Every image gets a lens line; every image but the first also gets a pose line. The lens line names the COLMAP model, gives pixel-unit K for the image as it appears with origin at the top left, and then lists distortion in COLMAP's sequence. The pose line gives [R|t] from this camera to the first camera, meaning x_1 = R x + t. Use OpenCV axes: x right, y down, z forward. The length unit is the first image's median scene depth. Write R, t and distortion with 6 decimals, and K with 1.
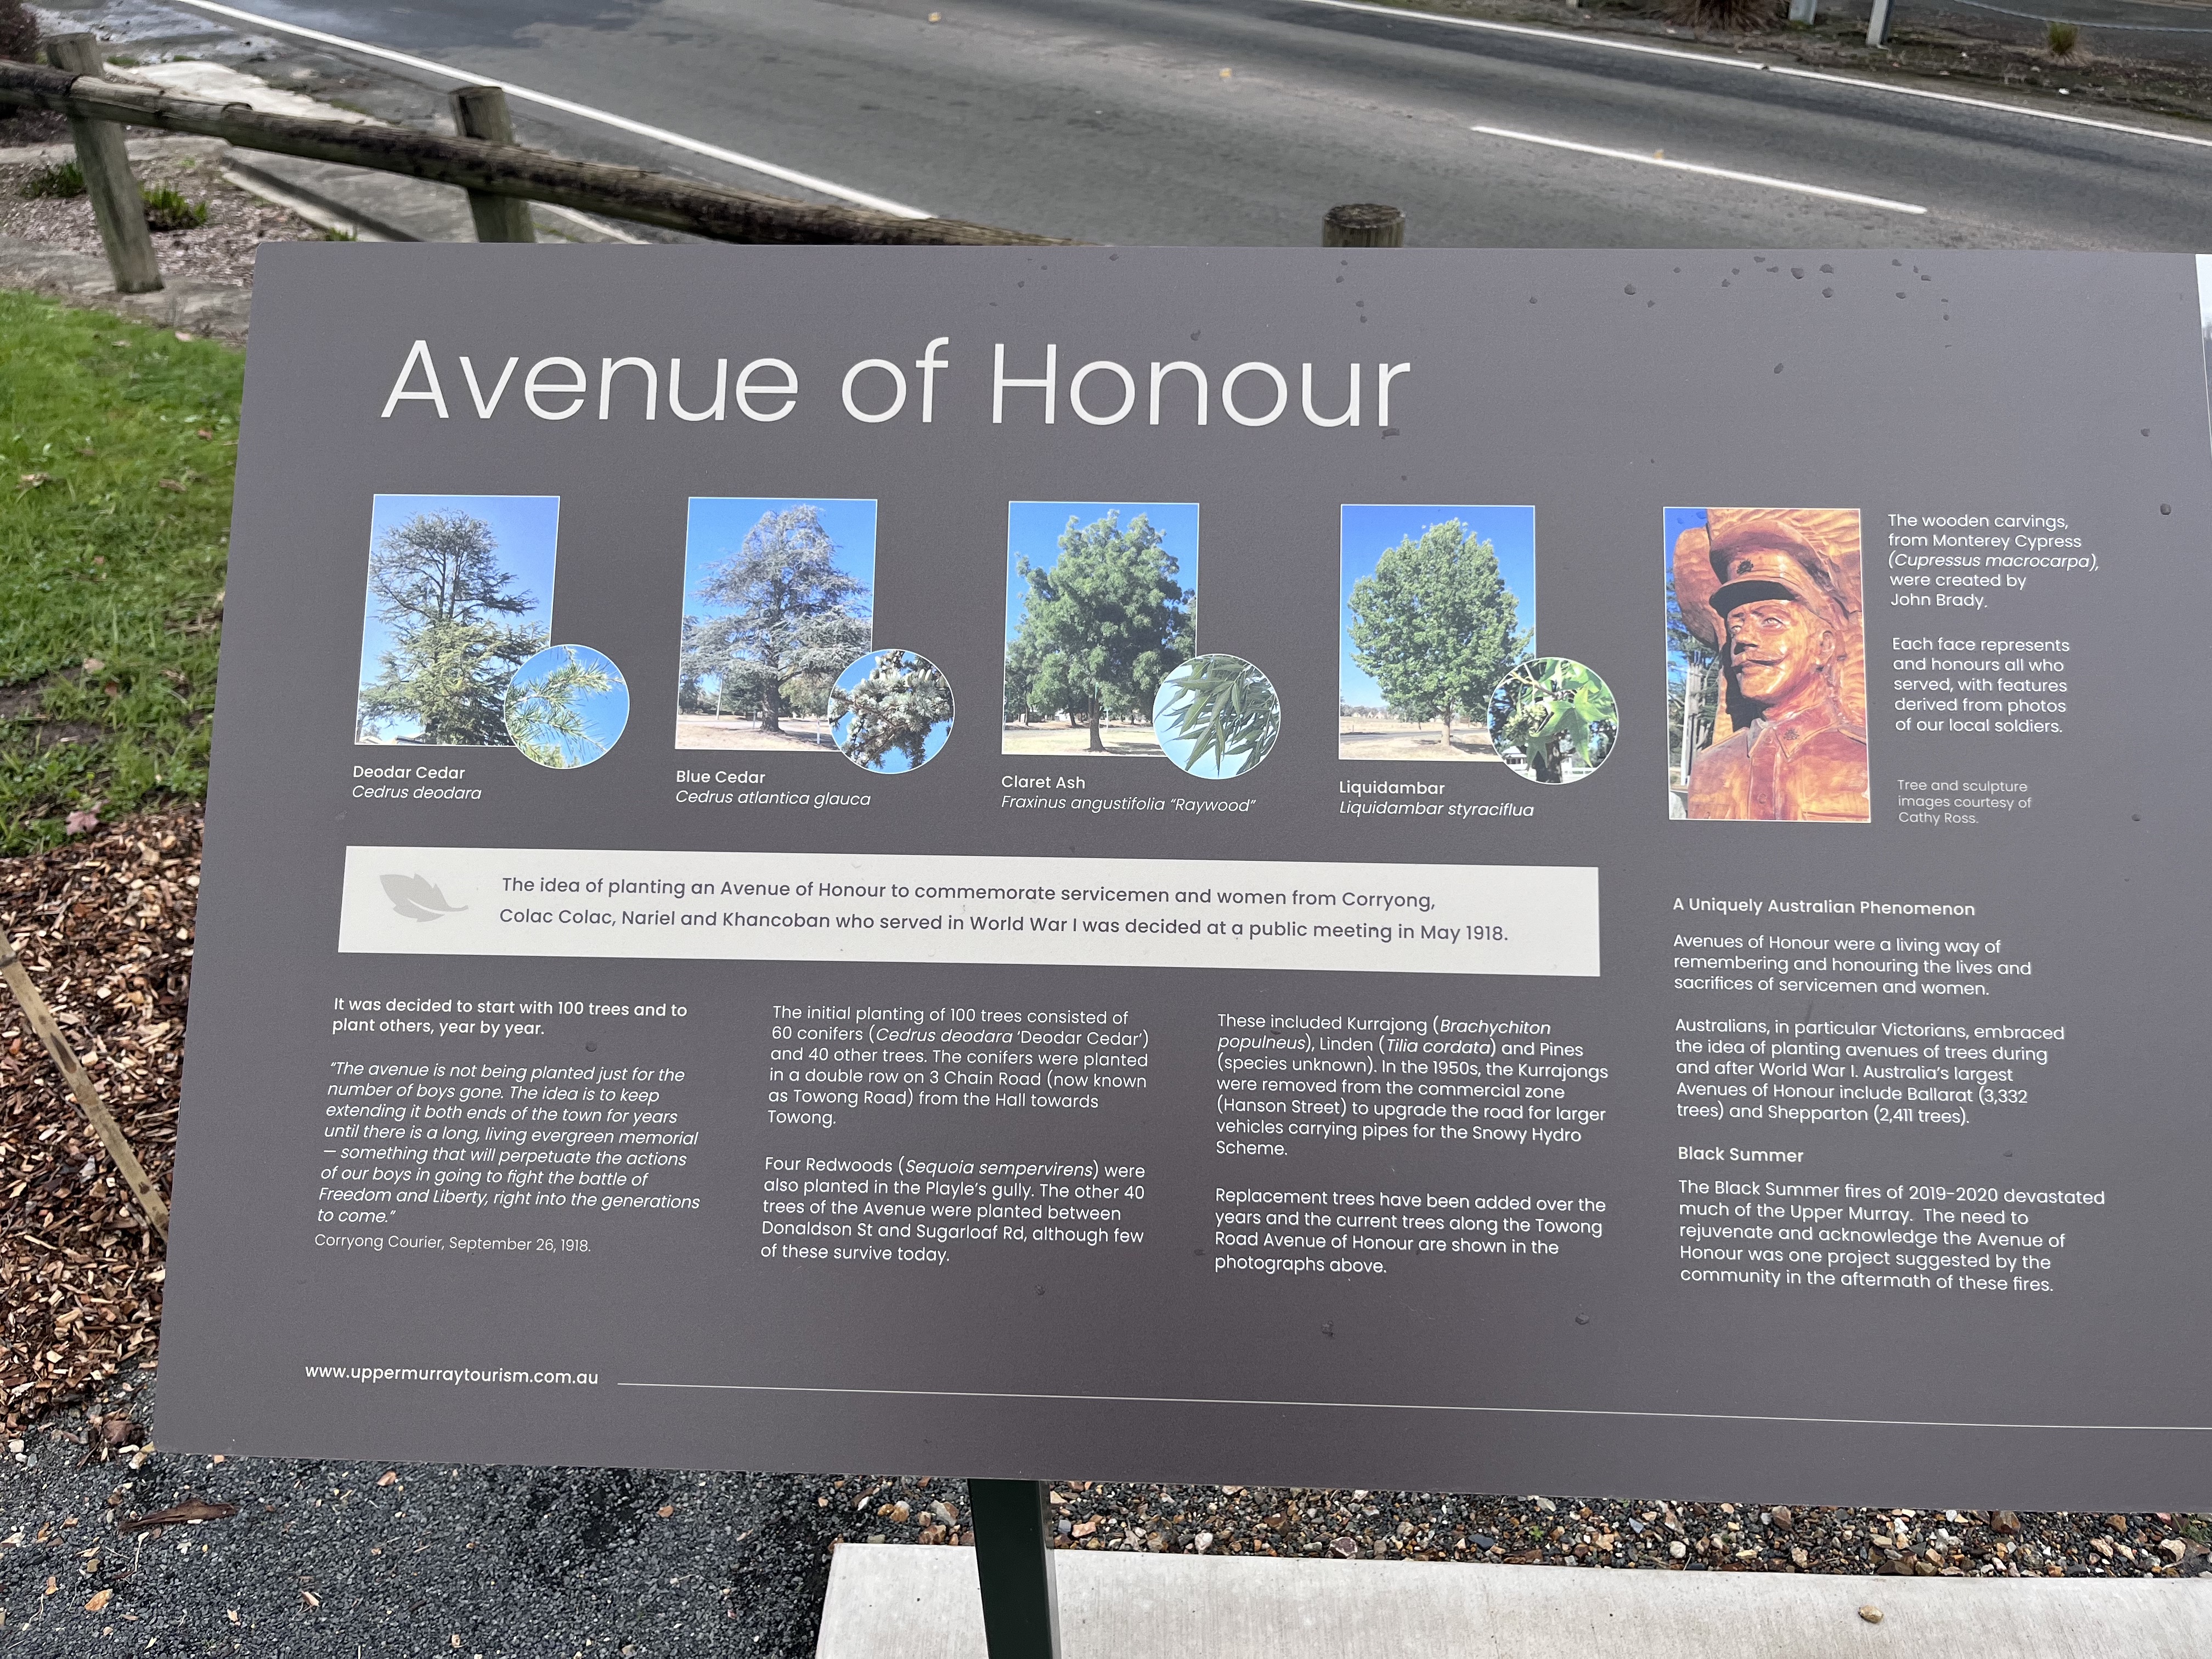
lens RADIAL K [[1662.3, 0, 1104.1], [0, 1662.3, 840.5], [0, 0, 1]] dist [0.037295, -0.058009]
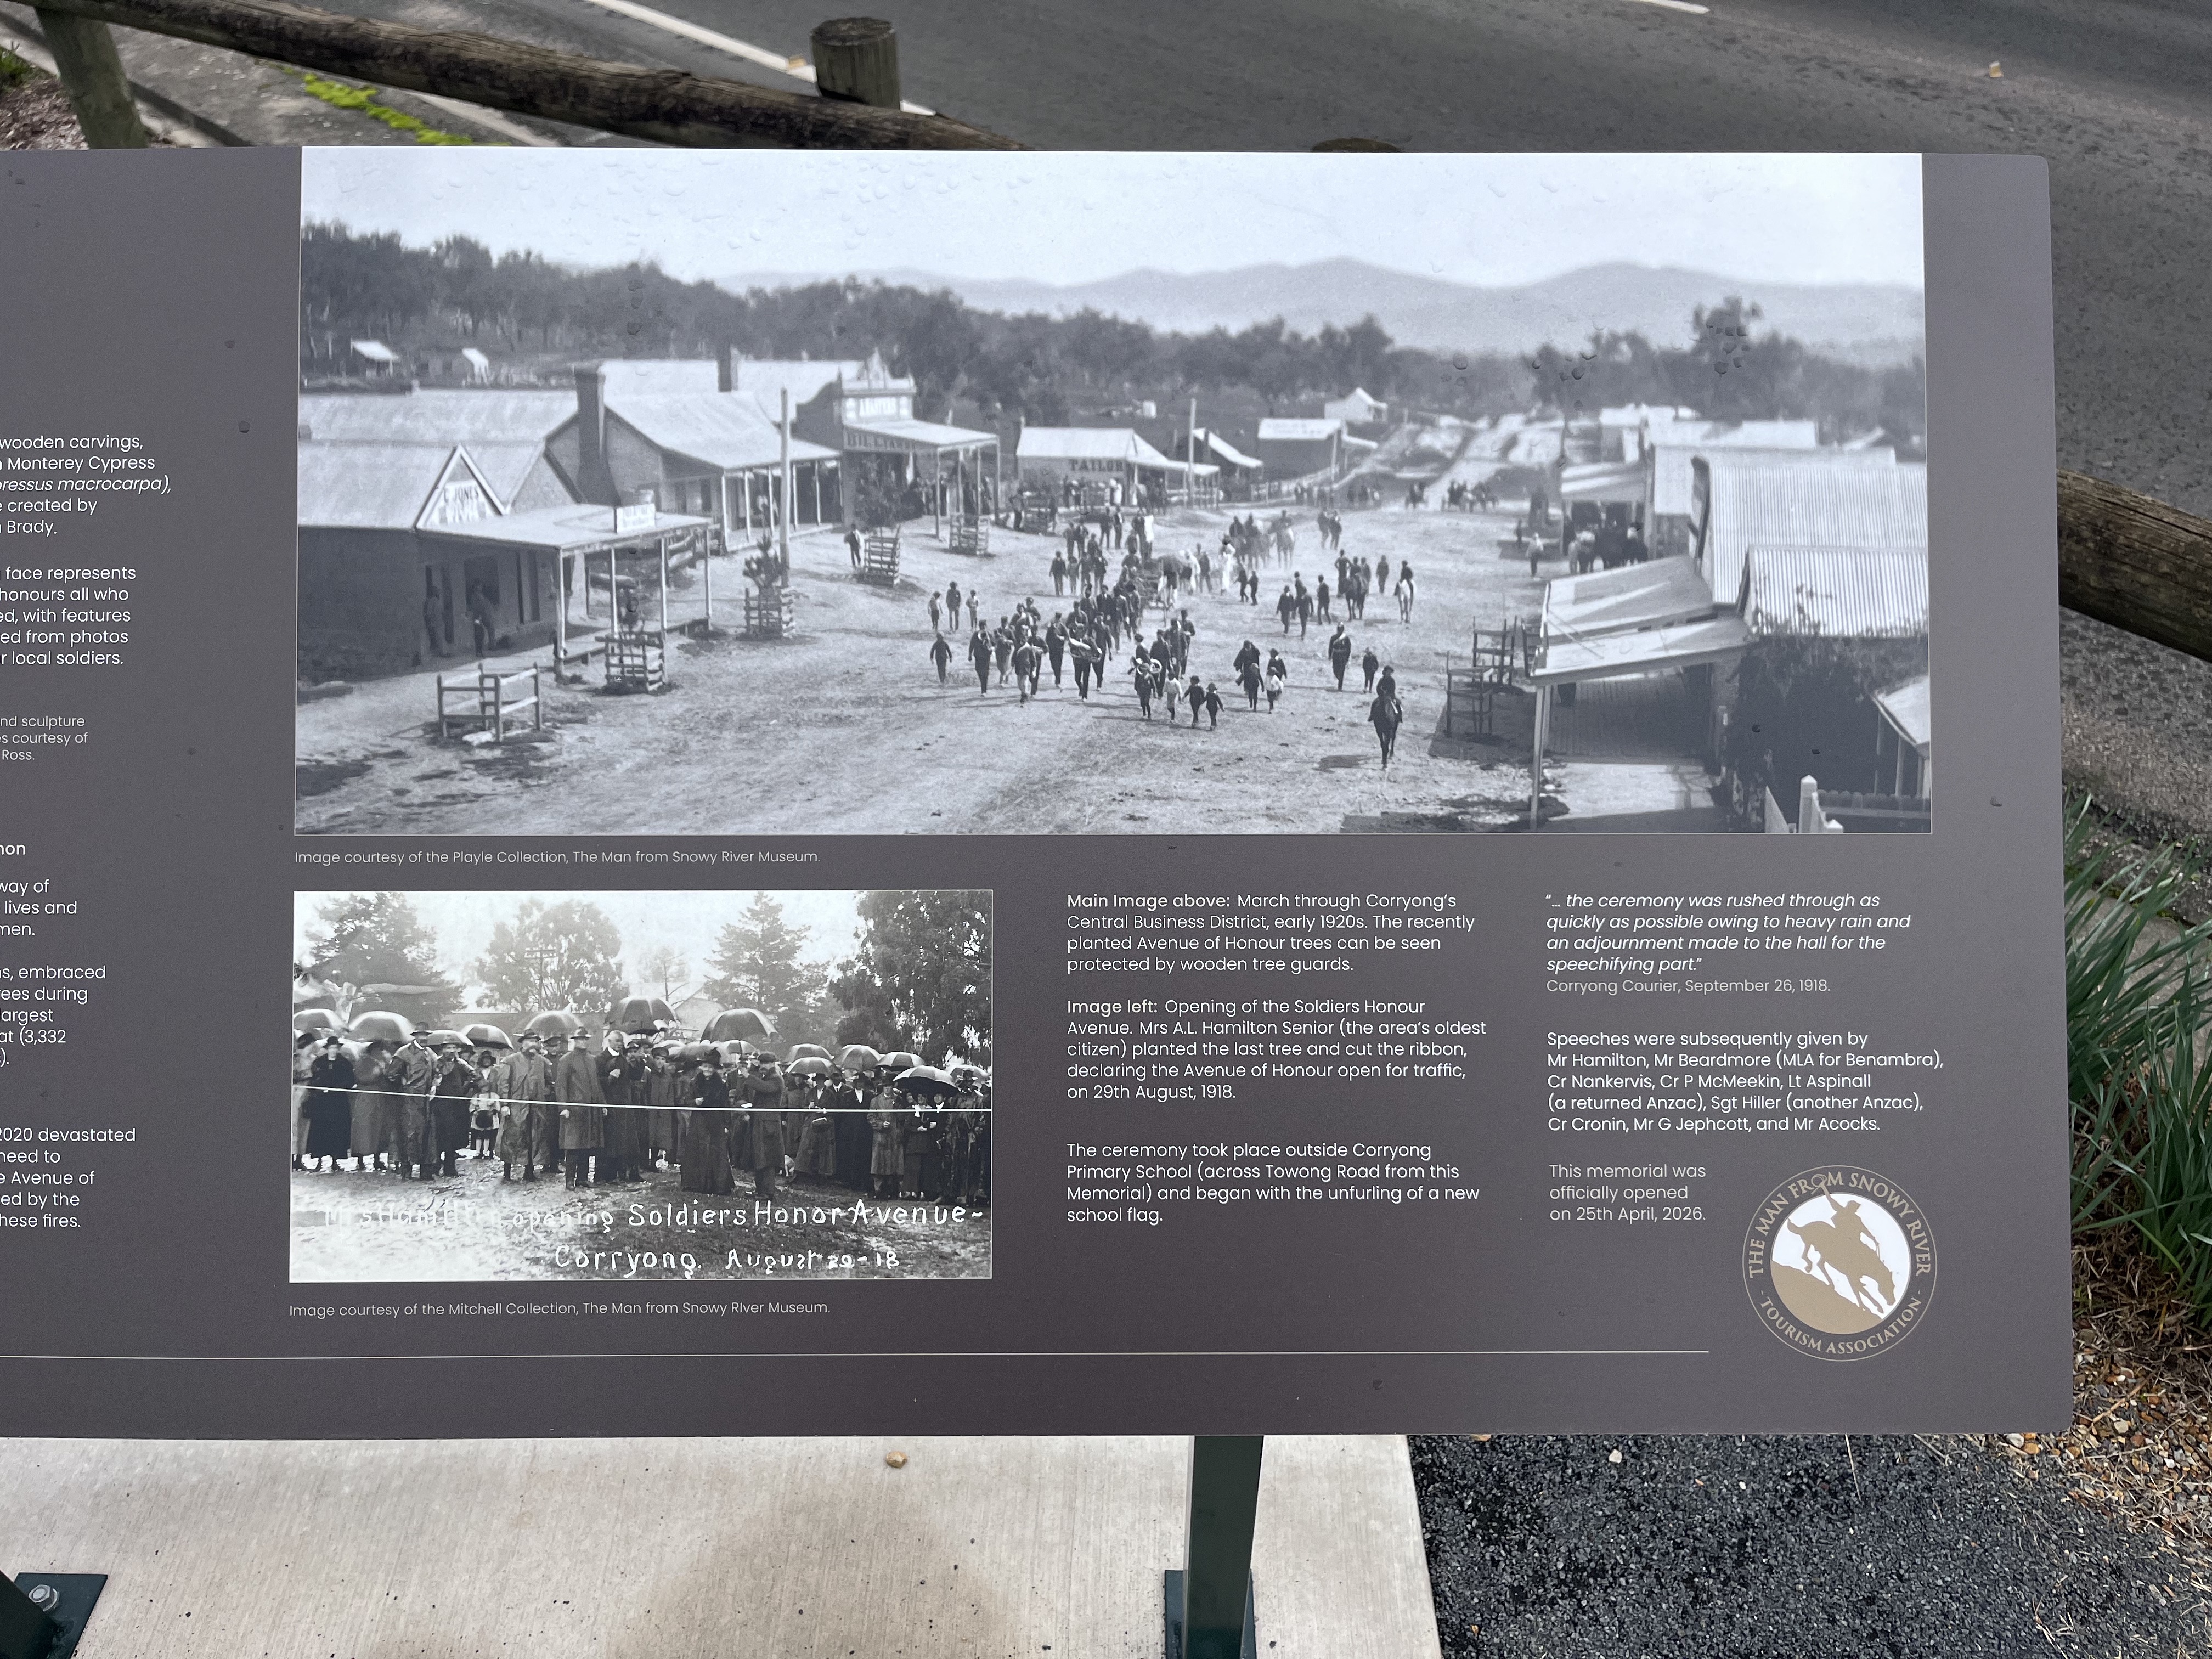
lens RADIAL K [[1662.3, 0, 1206.1], [0, 1662.3, 839.4], [0, 0, 1]] dist [0.037295, -0.058009]
pose [[0.998829, -0.023410, 0.042343, 1.144151], [0.018813, 0.994201, 0.105882, -0.053504], [-0.044576, -0.104961, 0.993477, -0.004763]]
